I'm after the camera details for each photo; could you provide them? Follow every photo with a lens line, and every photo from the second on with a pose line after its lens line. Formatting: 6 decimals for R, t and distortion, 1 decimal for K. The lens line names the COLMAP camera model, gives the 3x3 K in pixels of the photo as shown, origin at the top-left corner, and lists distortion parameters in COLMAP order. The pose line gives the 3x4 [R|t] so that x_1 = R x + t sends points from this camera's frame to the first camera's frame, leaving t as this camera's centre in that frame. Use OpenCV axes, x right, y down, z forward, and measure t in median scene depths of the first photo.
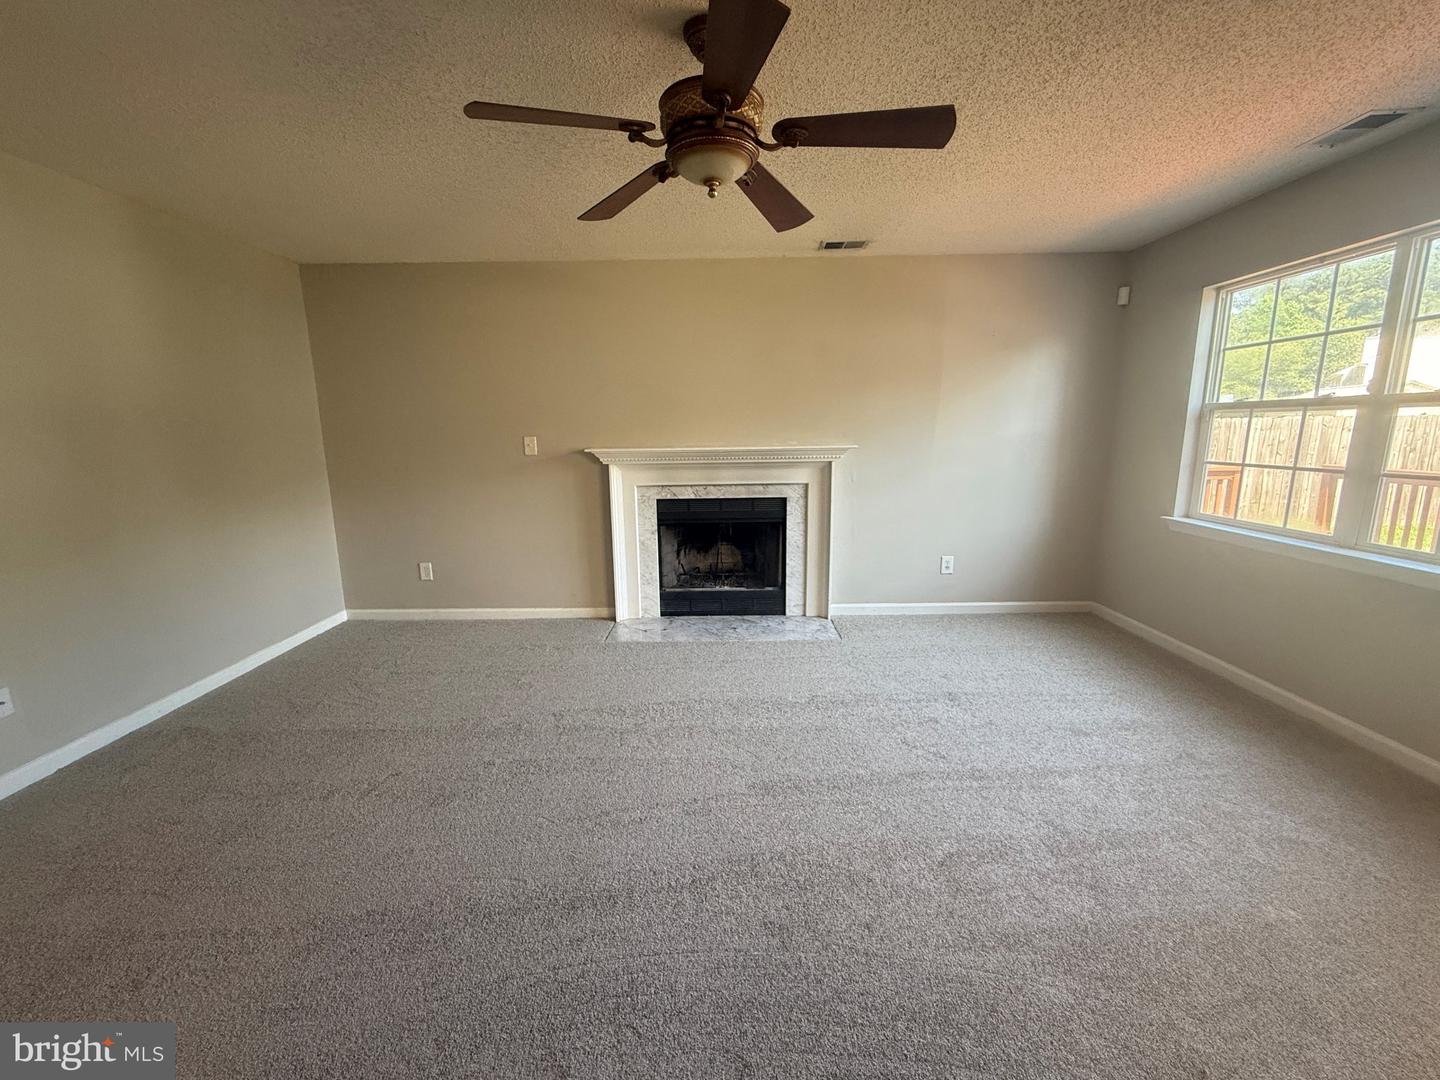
lens RADIAL K [[591.1, 0, 720.0], [0, 591.1, 540.0], [0, 0, 1]] dist [0.000599, -0.000139]
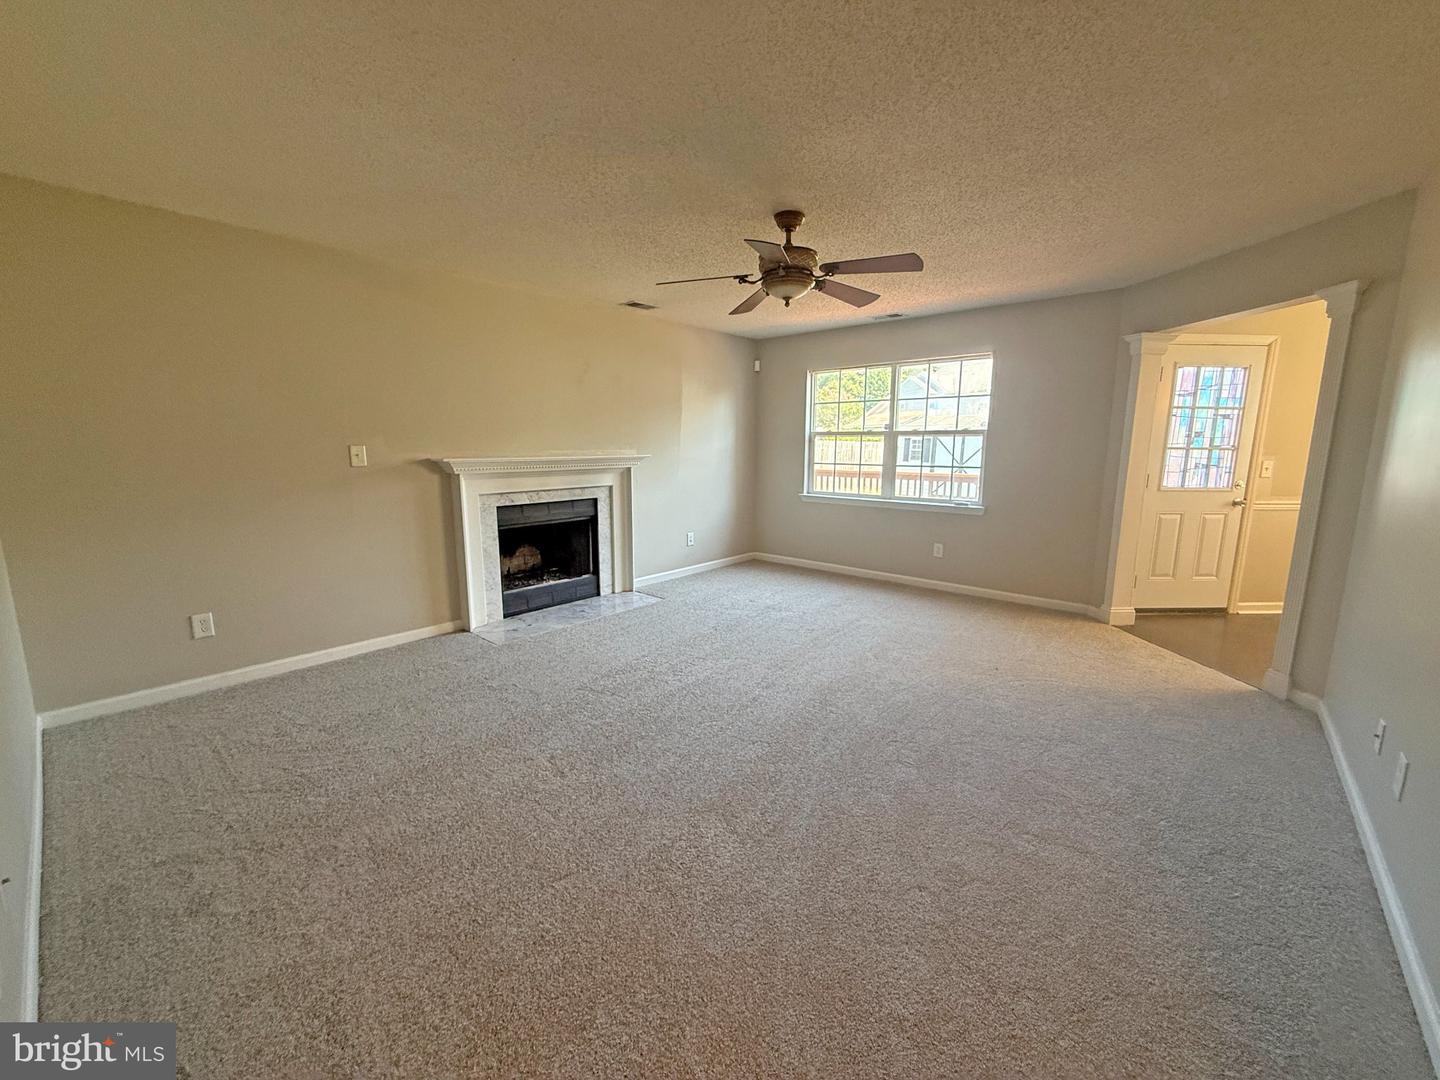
lens RADIAL K [[576.3, 0, 718.6], [0, 576.3, 538.3], [0, 0, 1]] dist [0.000635, -0.000224]
pose [[0.656887, -0.108448, 0.746149, -0.618223], [0.128629, 0.991214, 0.030826, 0.006058], [-0.742936, 0.075727, 0.665065, 0.031488]]
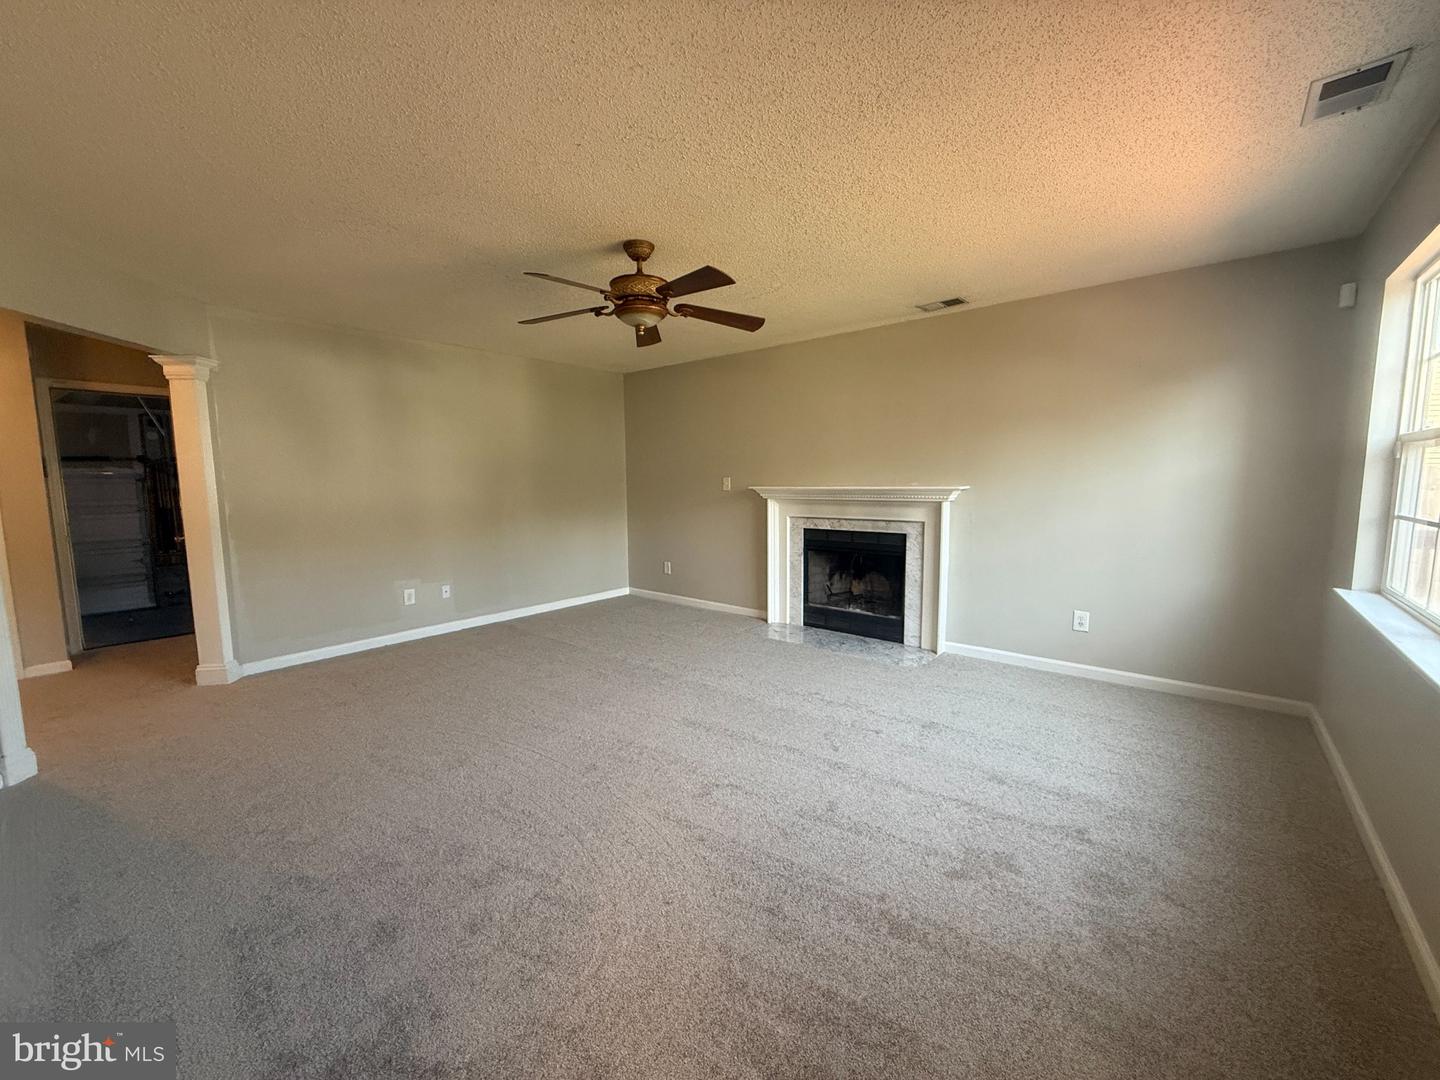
lens RADIAL K [[576.3, 0, 718.6], [0, 576.3, 538.3], [0, 0, 1]] dist [0.000635, -0.000224]
pose [[0.767469, 0.072269, -0.636999, 0.524185], [-0.120302, 0.992209, -0.032373, 0.011972], [0.629697, 0.101477, 0.770184, -0.032846]]
